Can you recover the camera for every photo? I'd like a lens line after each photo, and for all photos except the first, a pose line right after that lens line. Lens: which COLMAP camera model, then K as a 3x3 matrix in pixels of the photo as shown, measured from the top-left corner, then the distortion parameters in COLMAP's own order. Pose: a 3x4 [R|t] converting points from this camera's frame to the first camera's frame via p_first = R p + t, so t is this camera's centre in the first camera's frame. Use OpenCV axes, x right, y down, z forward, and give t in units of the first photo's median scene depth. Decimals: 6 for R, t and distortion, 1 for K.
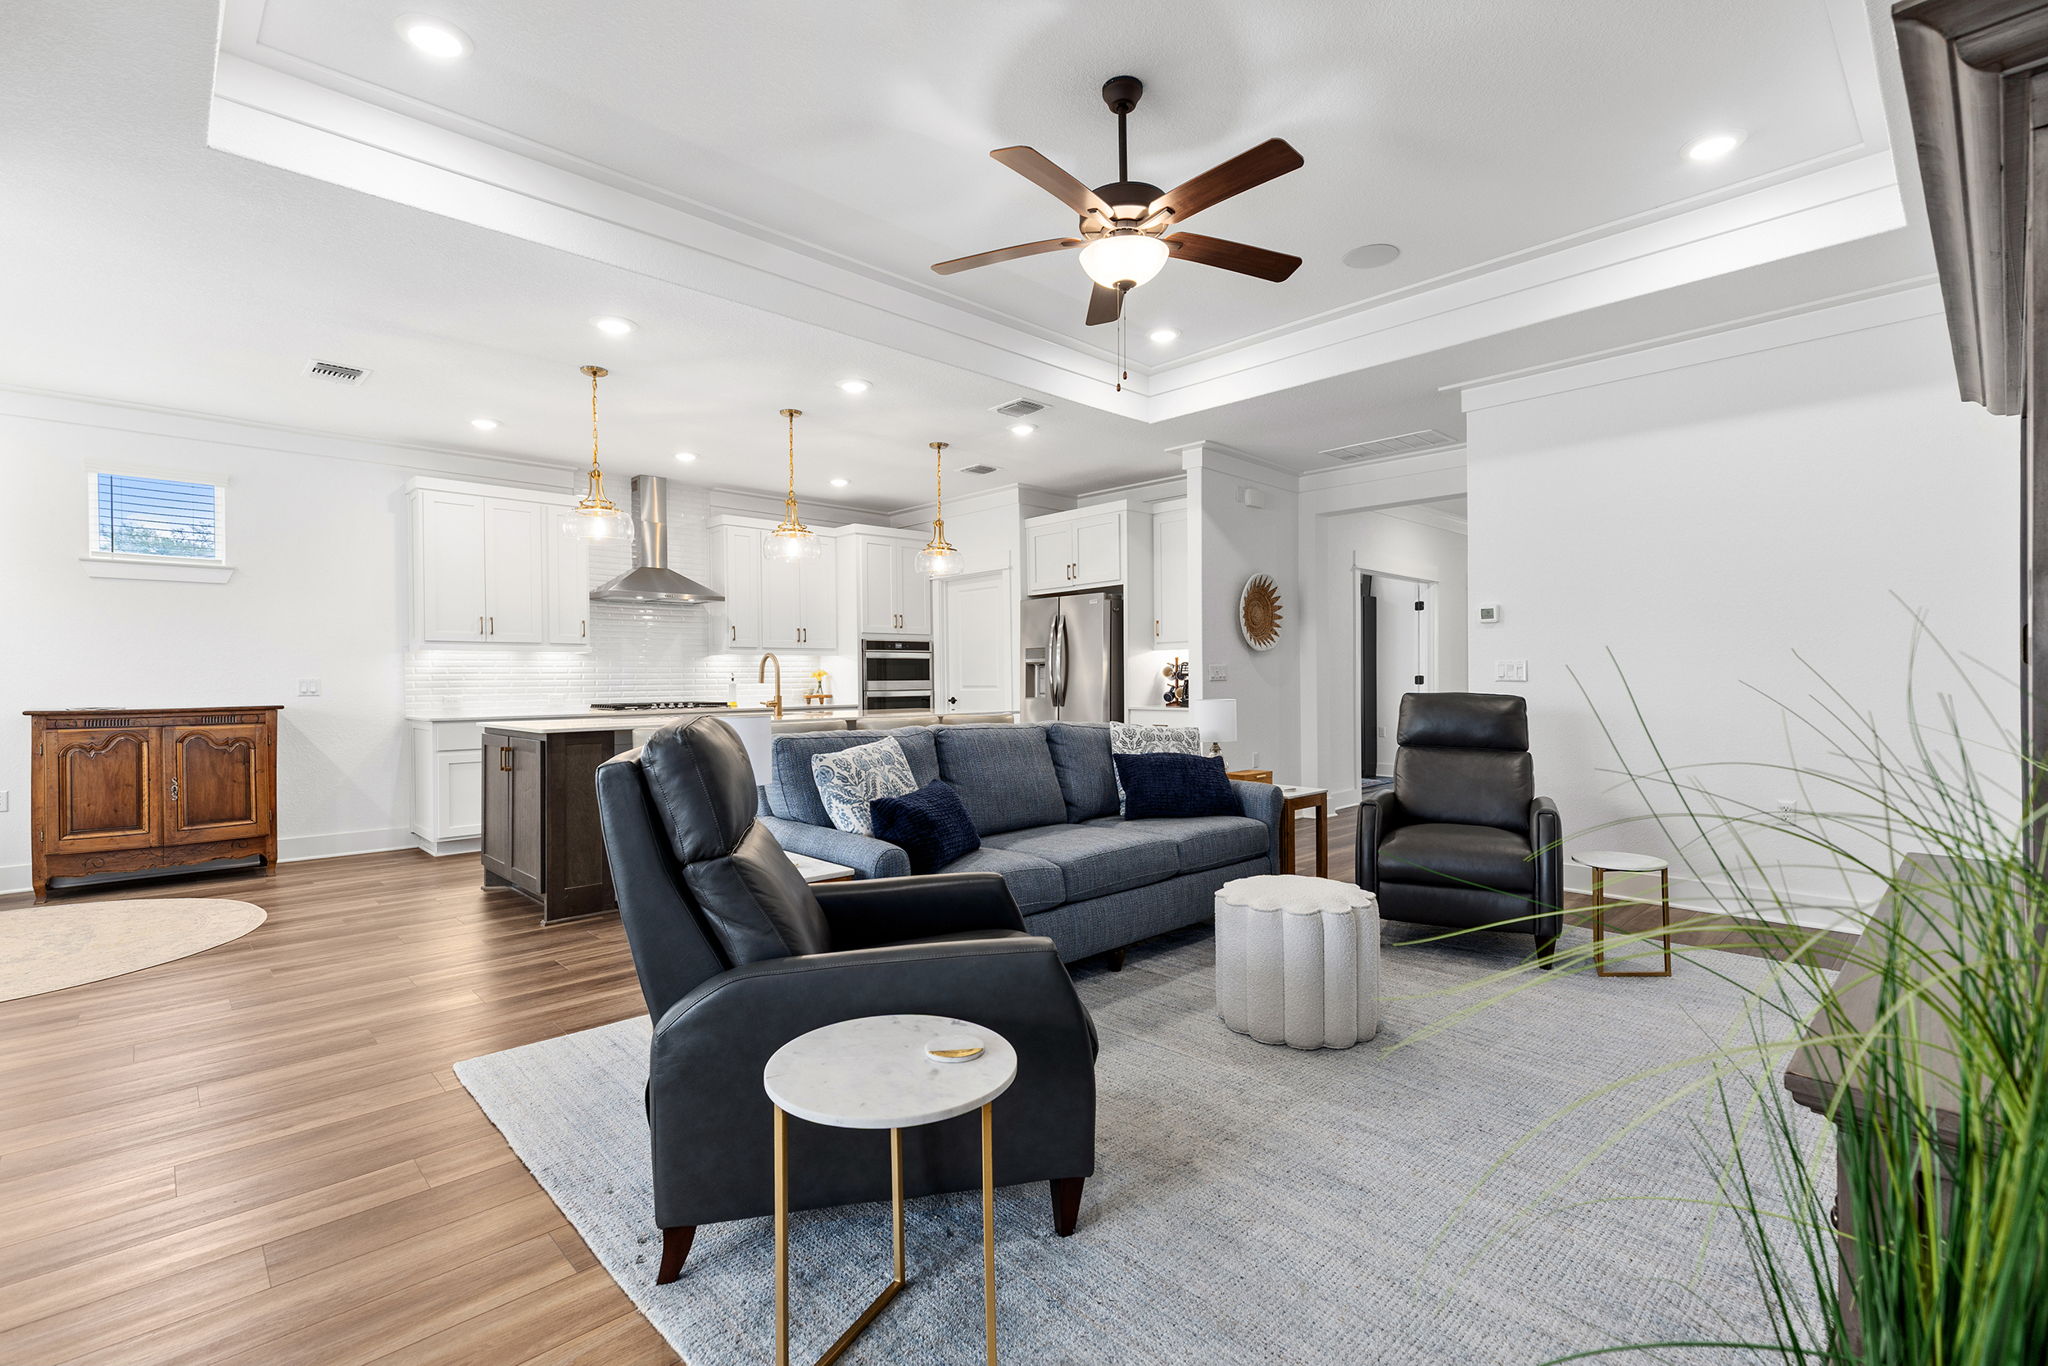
lens RADIAL K [[926.0, 0, 1010.3], [0, 926.0, 677.6], [0, 0, 1]] dist [0.003859, 0.000885]
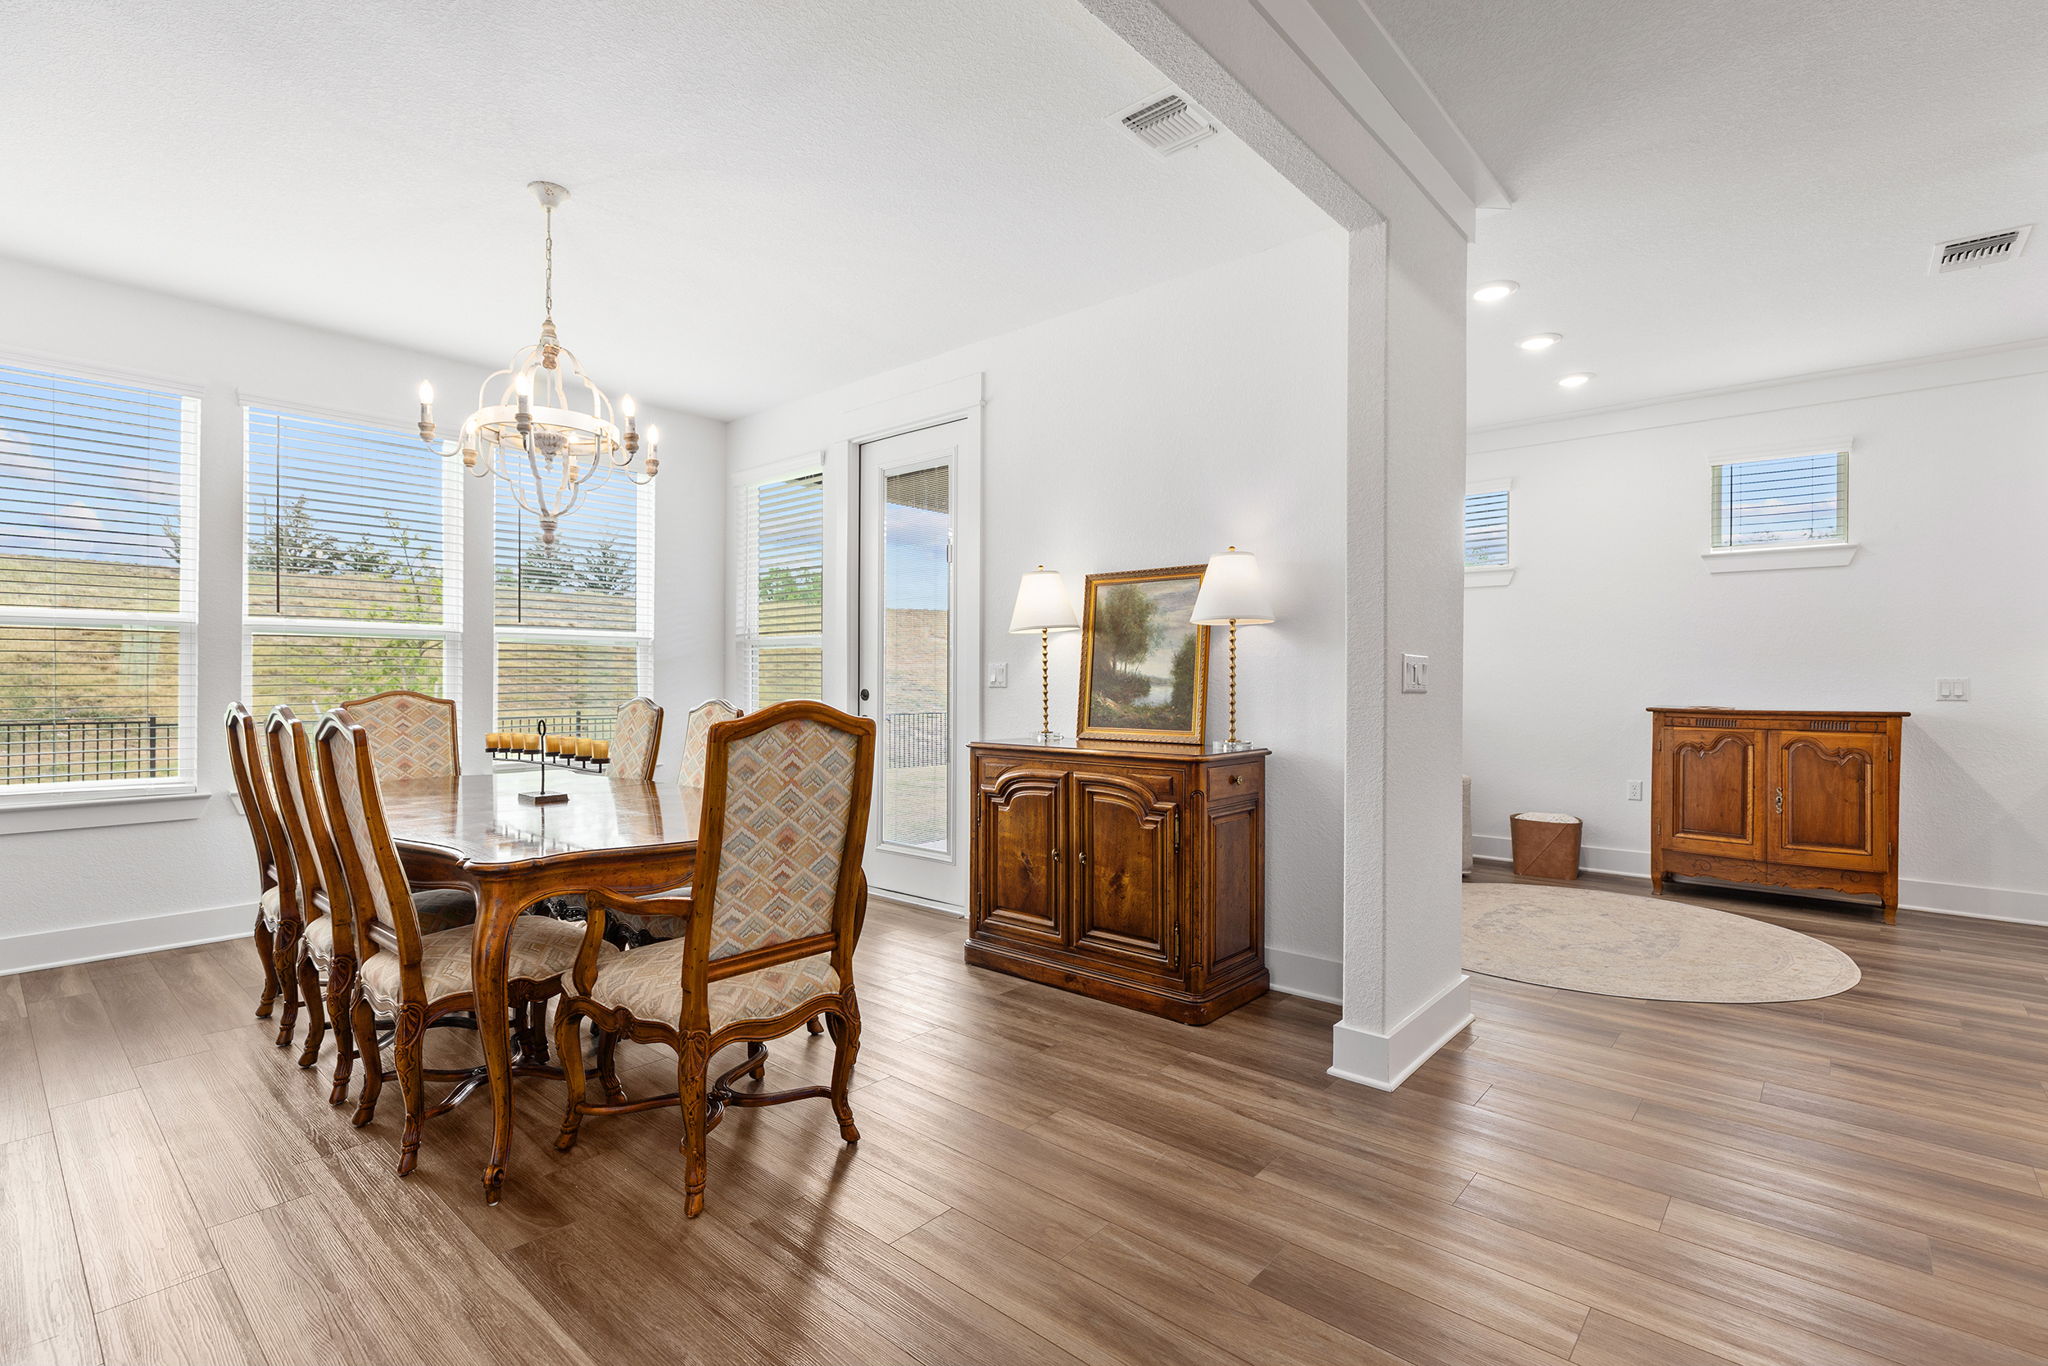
lens RADIAL K [[946.4, 0, 1042.1], [0, 946.4, 688.6], [0, 0, 1]] dist [-0.003065, -0.000023]
pose [[0.109137, 0.018108, -0.993862, -0.072530], [-0.004557, 0.999833, 0.017717, -0.001037], [0.994016, 0.002596, 0.109201, 0.191891]]
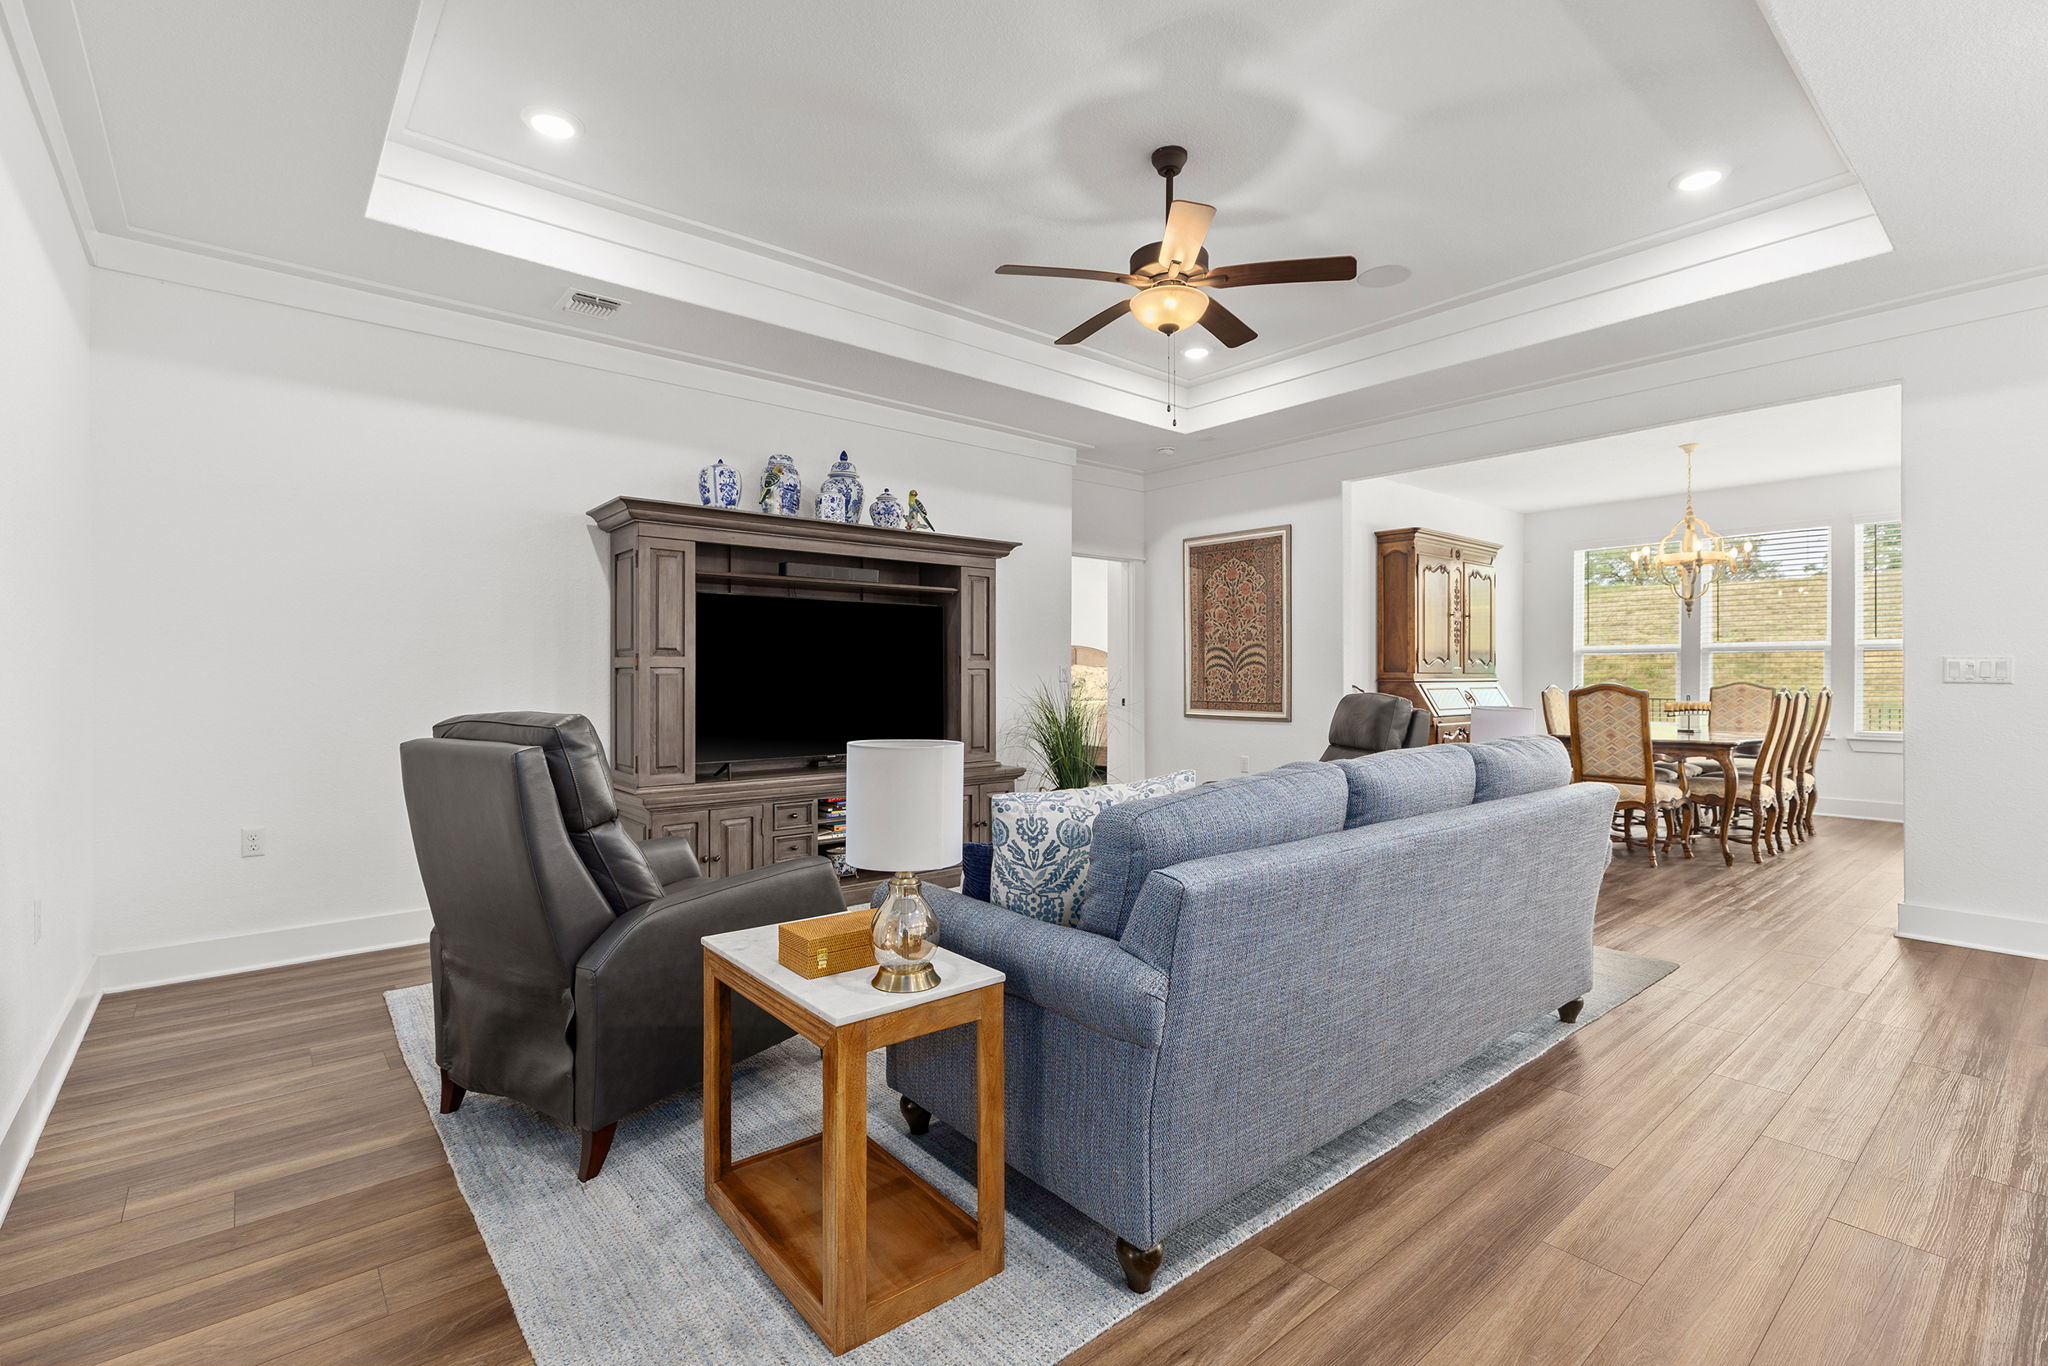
lens RADIAL K [[926.0, 0, 1010.3], [0, 926.0, 677.6], [0, 0, 1]] dist [0.003859, 0.000885]
pose [[-0.998751, 0.014048, 0.047955, 0.155986], [0.013899, 0.999898, -0.003426, -0.000357], [-0.047998, -0.002755, -0.998844, 1.255960]]
